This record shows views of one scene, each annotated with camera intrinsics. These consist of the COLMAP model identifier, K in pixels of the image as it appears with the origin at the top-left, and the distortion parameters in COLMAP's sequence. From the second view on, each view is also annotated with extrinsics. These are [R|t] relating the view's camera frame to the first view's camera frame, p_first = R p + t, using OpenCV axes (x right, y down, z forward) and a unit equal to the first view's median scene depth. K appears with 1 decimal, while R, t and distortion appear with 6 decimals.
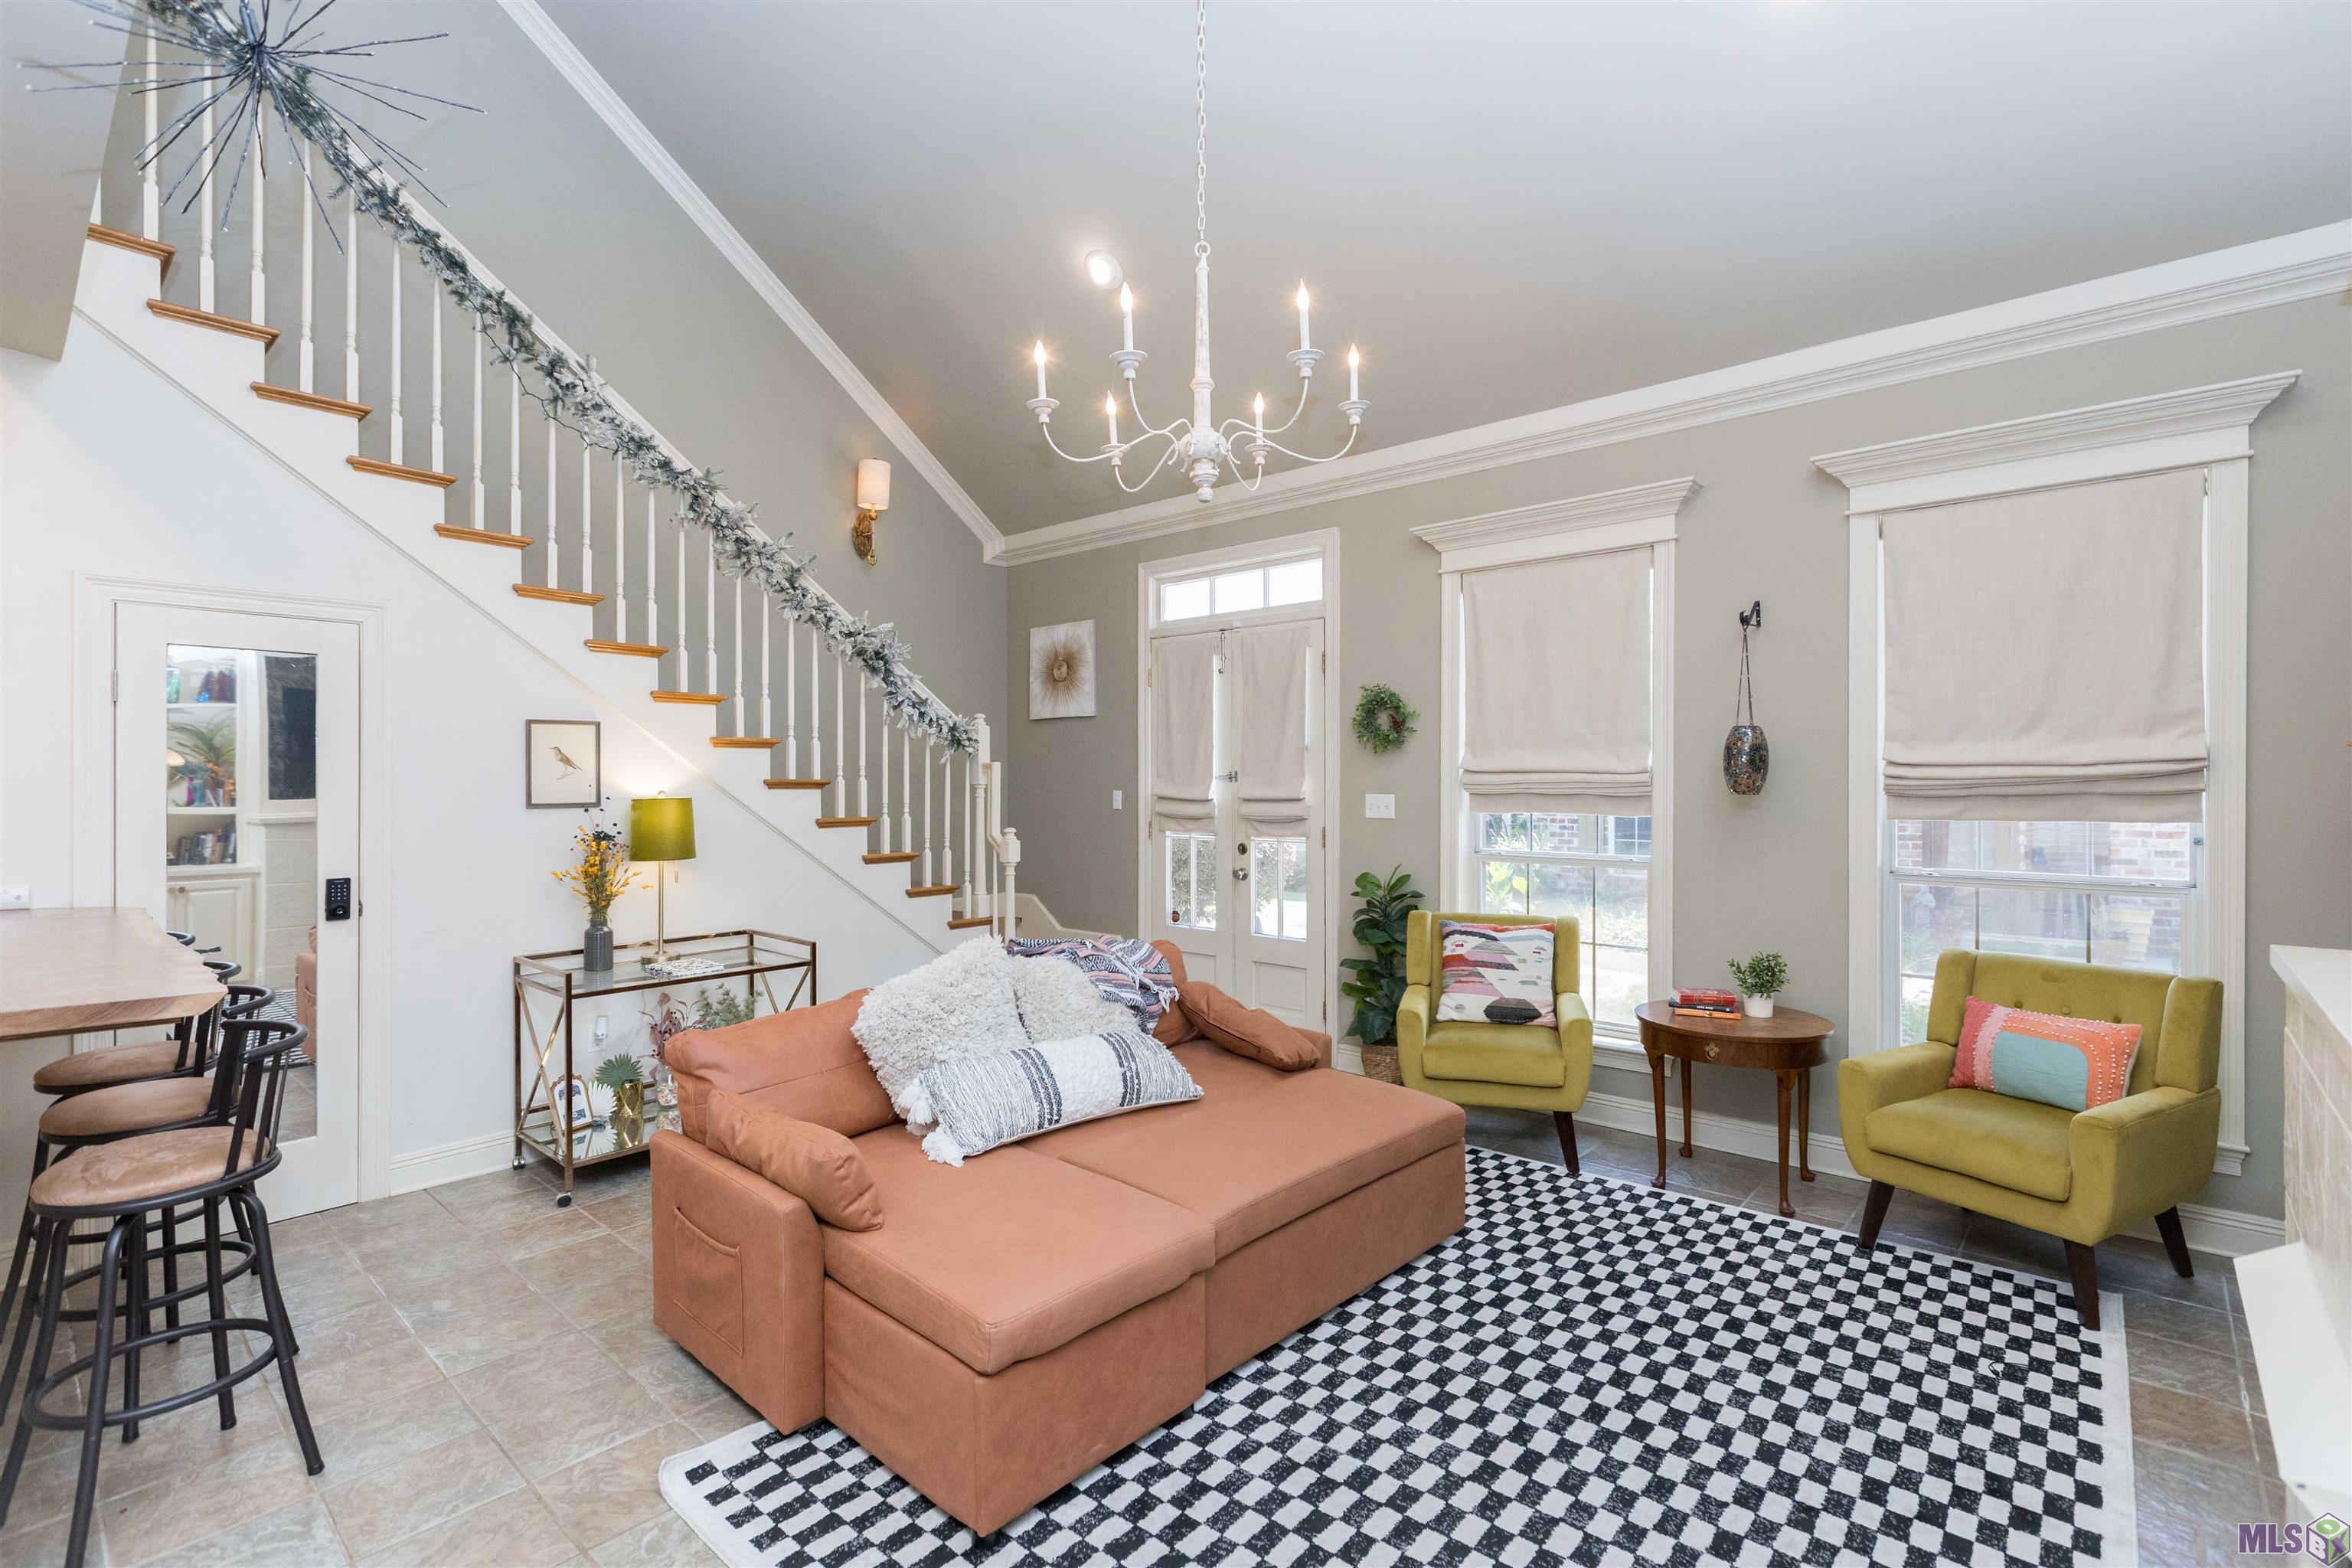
lens RADIAL K [[1112.8, 0, 1150.0], [0, 1112.8, 777.2], [0, 0, 1]] dist [-0.000852, -0.000532]
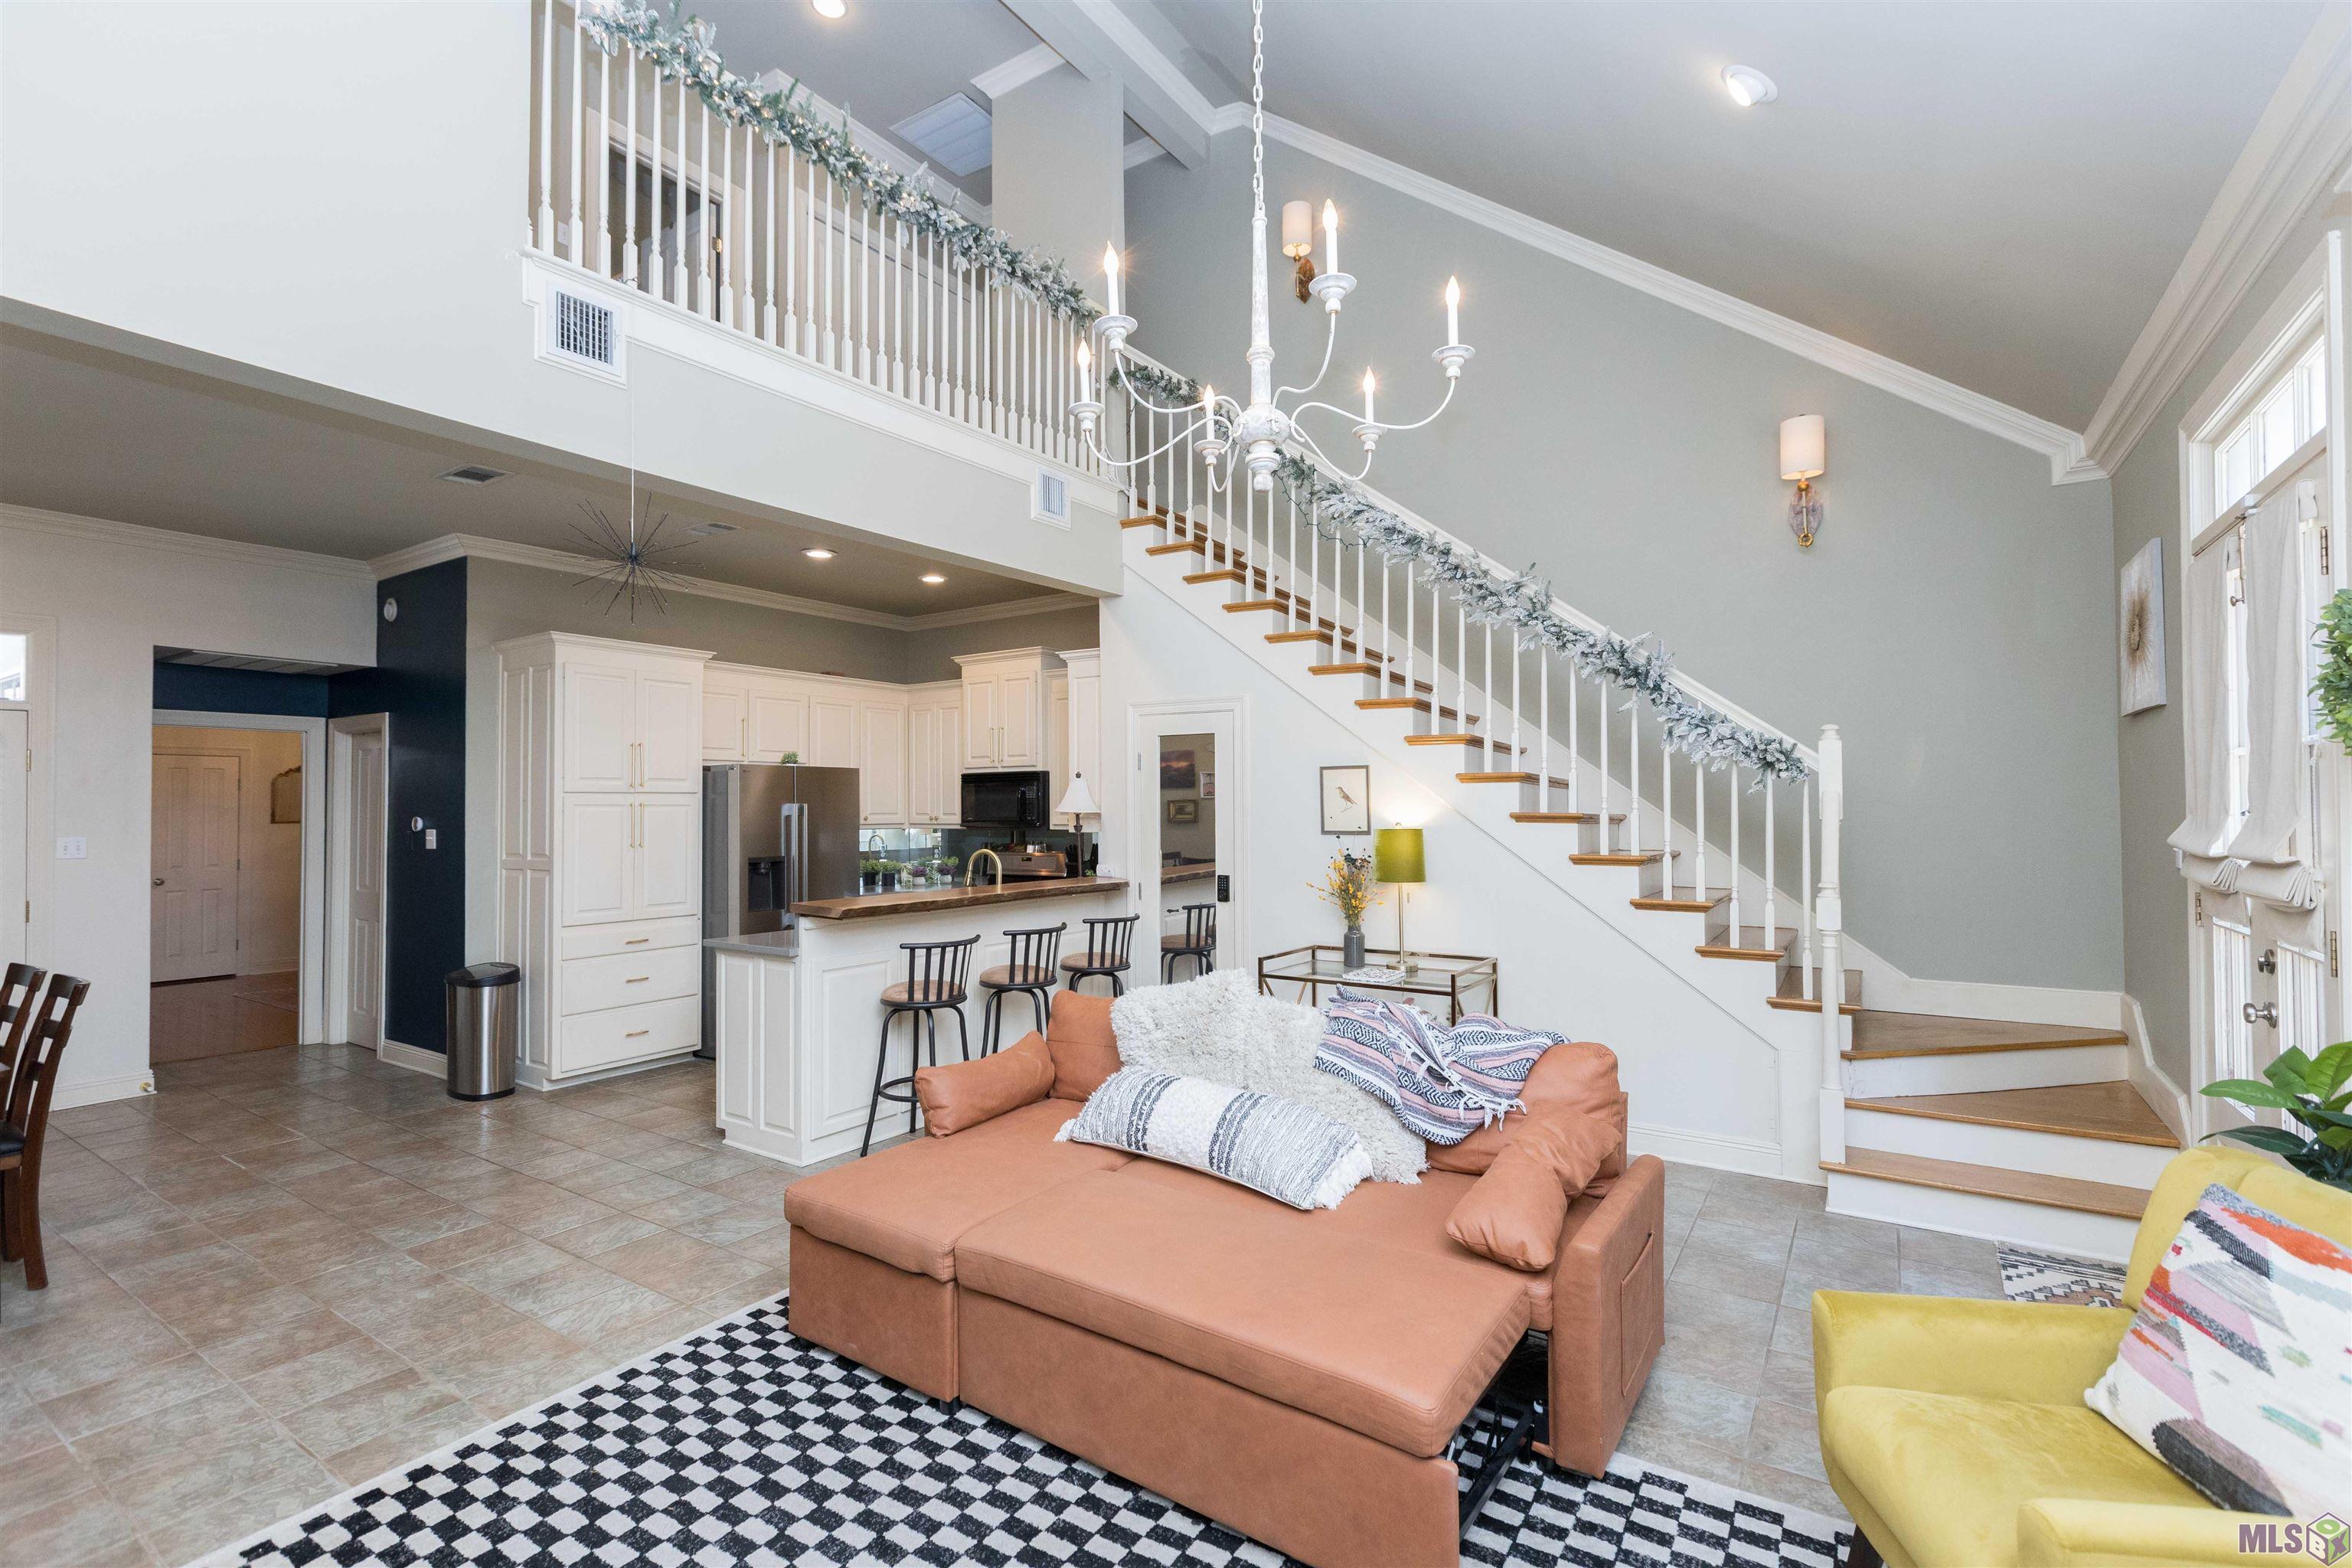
lens RADIAL K [[1052.4, 0, 1163.7], [0, 1052.4, 788.1], [0, 0, 1]] dist [-0.001956, 0.000535]
pose [[0.132226, -0.016698, -0.991079, 0.622117], [0.003727, 0.999859, -0.016349, -0.006683], [0.991213, -0.001532, 0.132270, 0.619456]]
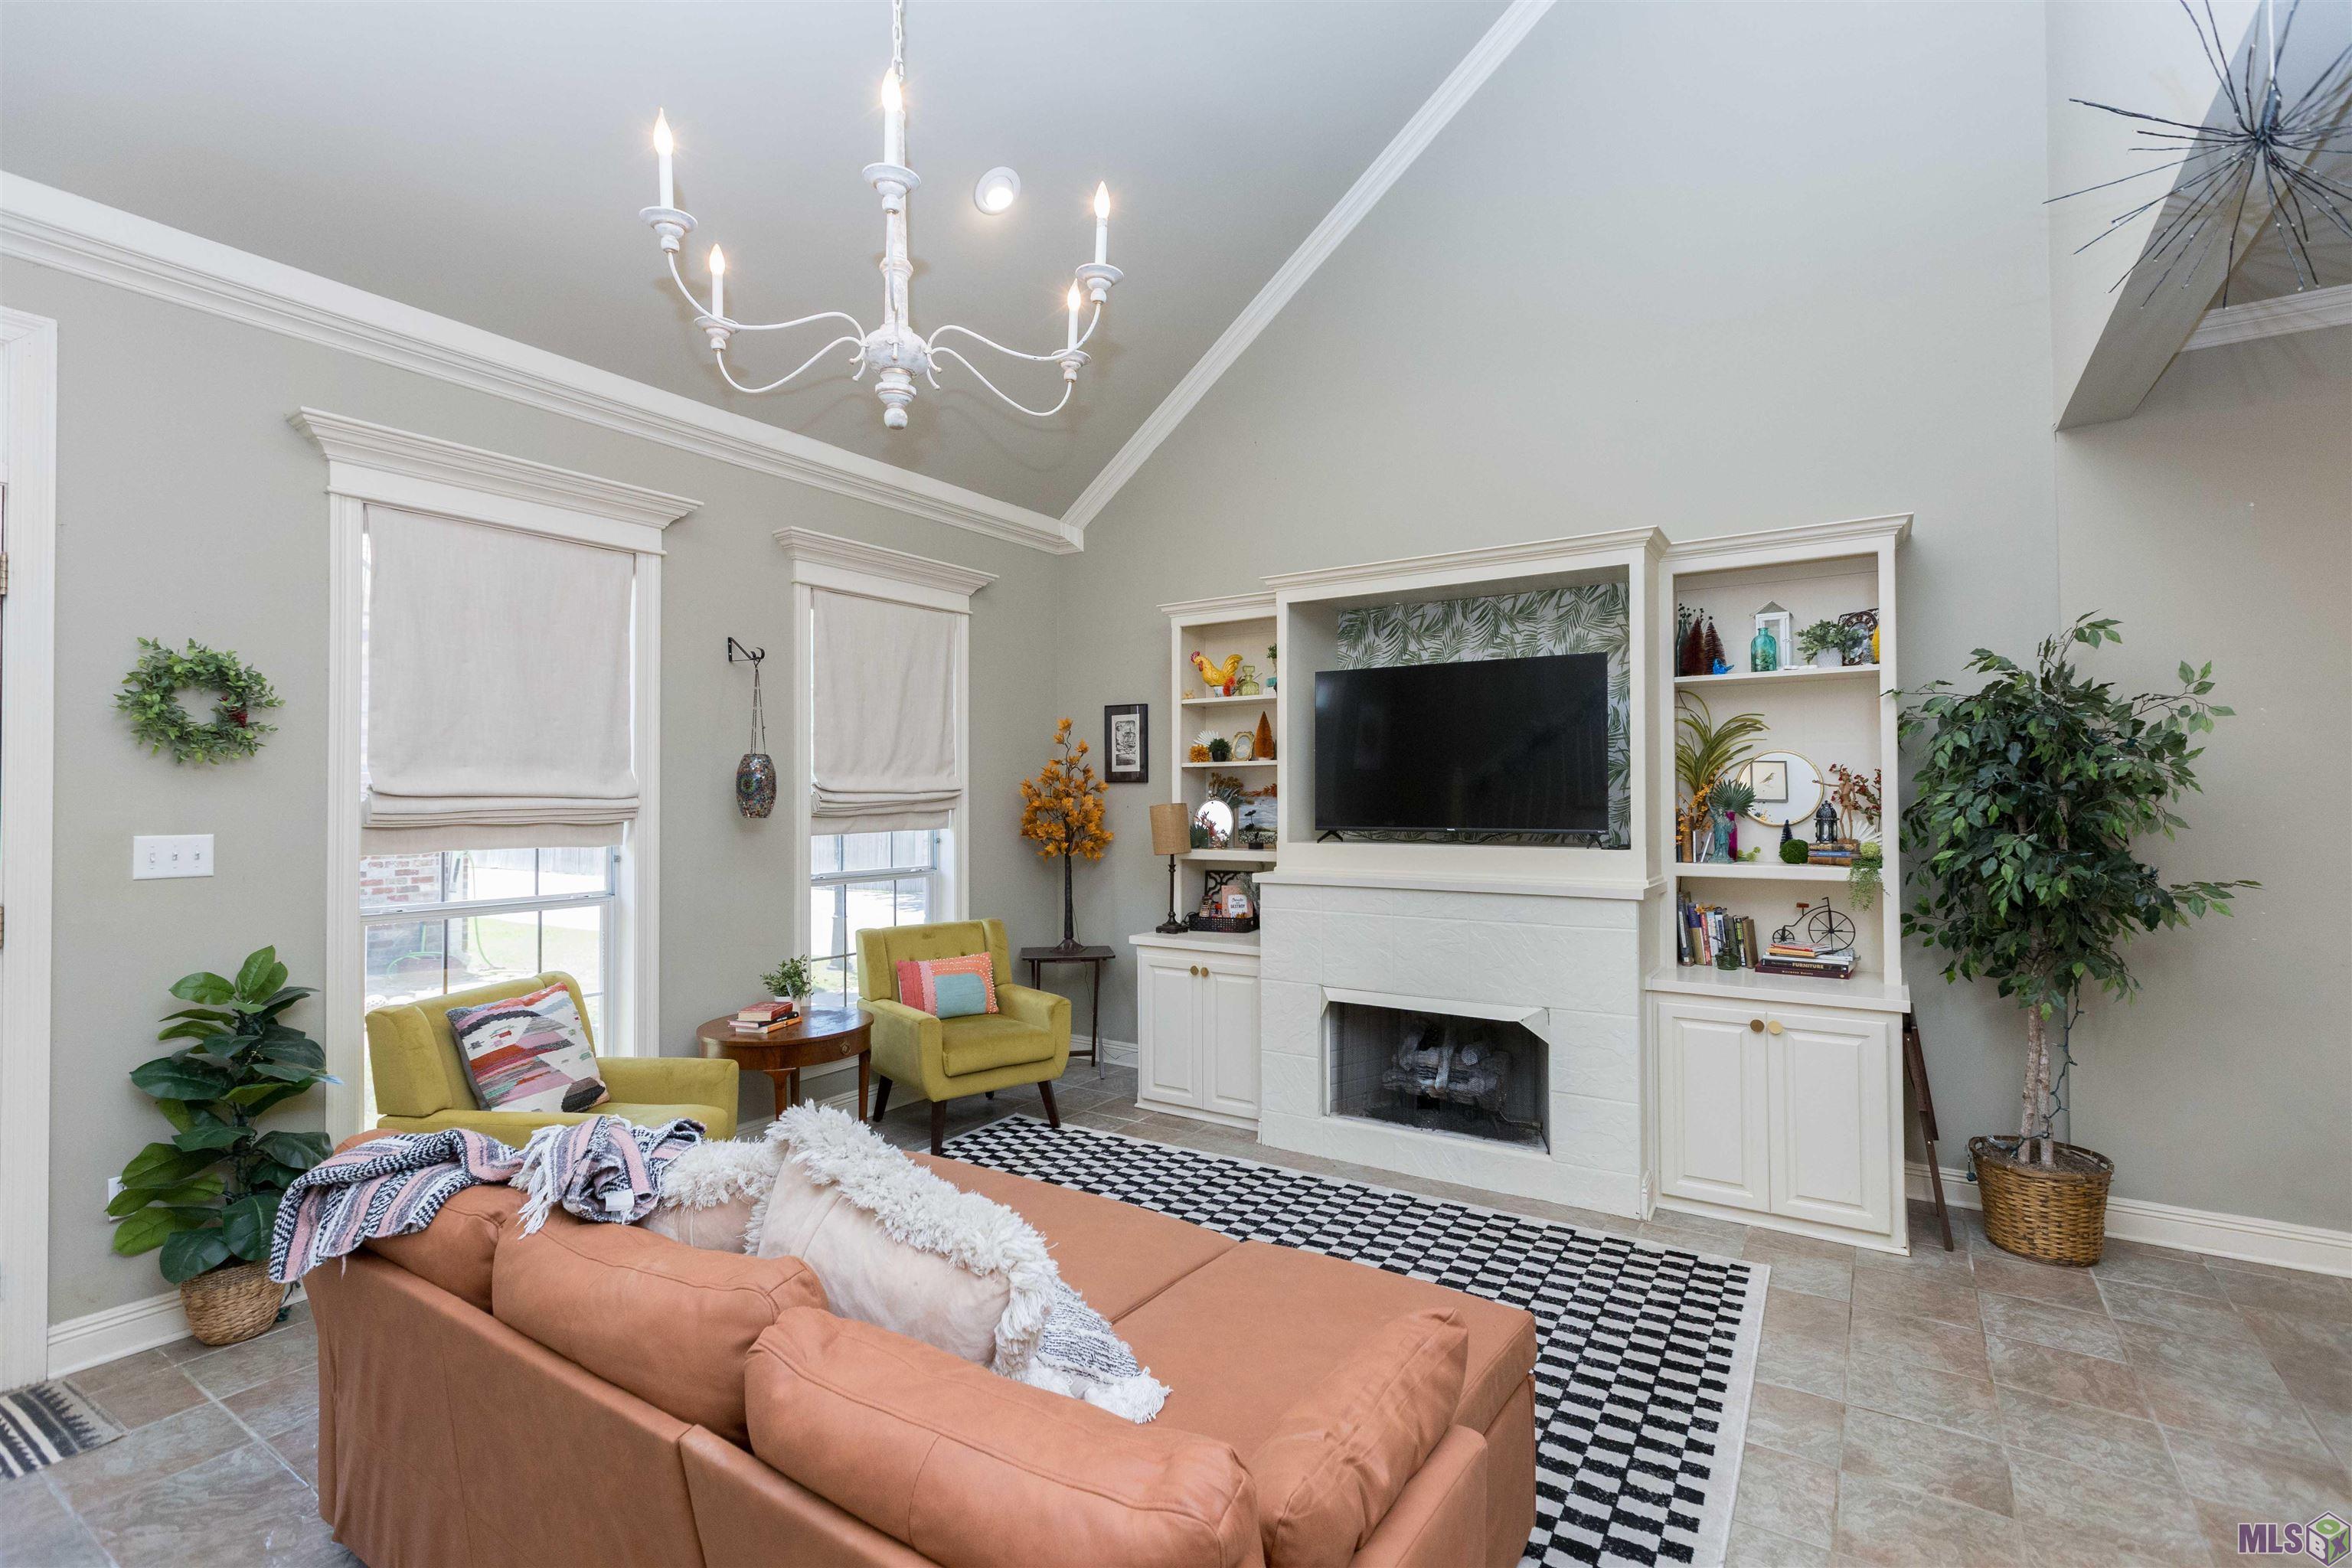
lens RADIAL K [[1066.9, 0, 1186.0], [0, 1066.9, 780.6], [0, 0, 1]] dist [0.001293, 0.000010]
pose [[-0.170496, 0.024847, 0.985045, -0.509141], [0.011788, 0.999662, -0.023175, 0.007974], [-0.985288, 0.007660, -0.170732, 0.699936]]
